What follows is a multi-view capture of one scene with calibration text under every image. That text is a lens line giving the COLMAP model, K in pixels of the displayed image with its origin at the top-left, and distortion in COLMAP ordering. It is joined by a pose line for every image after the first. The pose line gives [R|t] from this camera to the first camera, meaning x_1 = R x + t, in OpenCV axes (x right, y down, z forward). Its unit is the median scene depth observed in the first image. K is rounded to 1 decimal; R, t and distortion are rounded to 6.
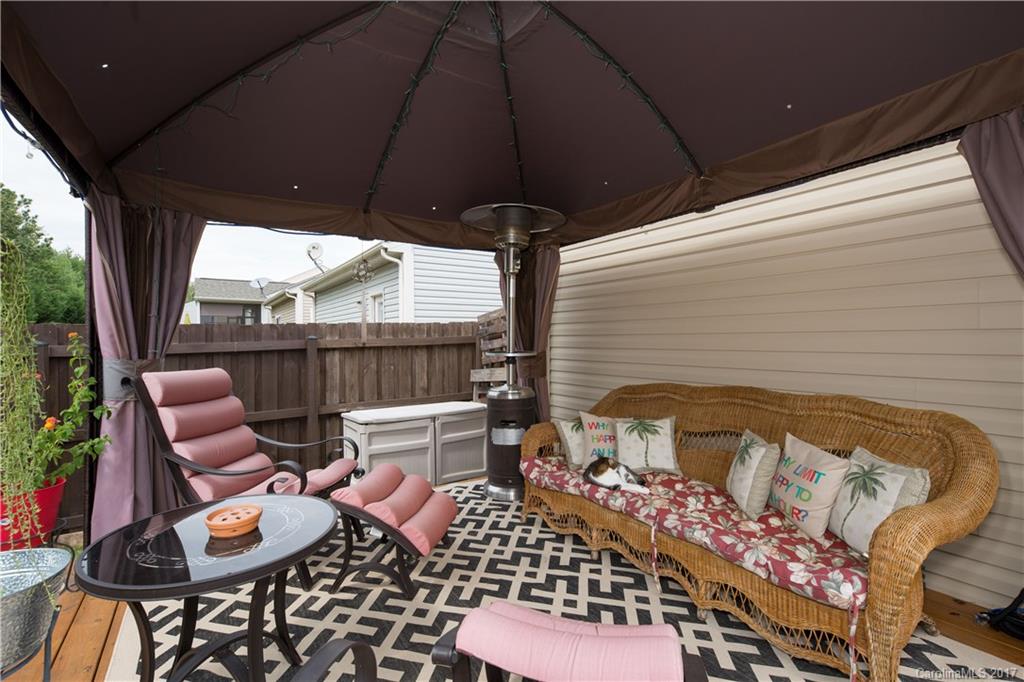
lens RADIAL K [[474.9, 0, 512.5], [0, 474.9, 342.0], [0, 0, 1]] dist [0.005442, 0.001214]
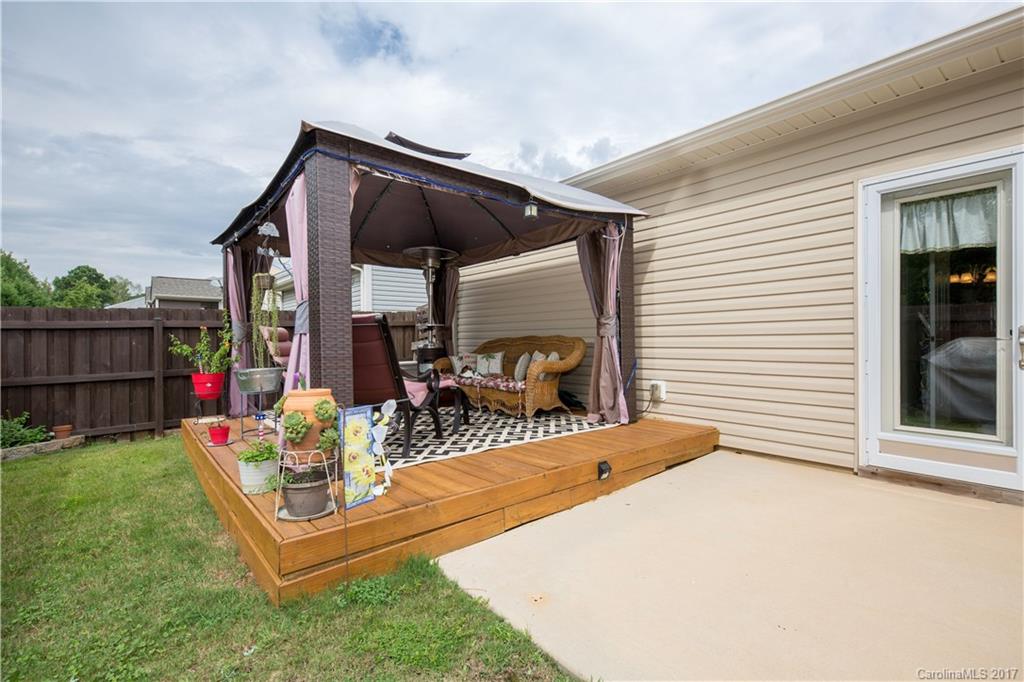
lens RADIAL K [[474.9, 0, 511.6], [0, 474.9, 339.0], [0, 0, 1]] dist [0.005442, 0.001214]
pose [[0.995020, -0.001087, 0.099667, 0.130387], [0.001825, 0.999972, -0.007322, 0.094329], [-0.099657, 0.007467, 0.994994, -0.902593]]
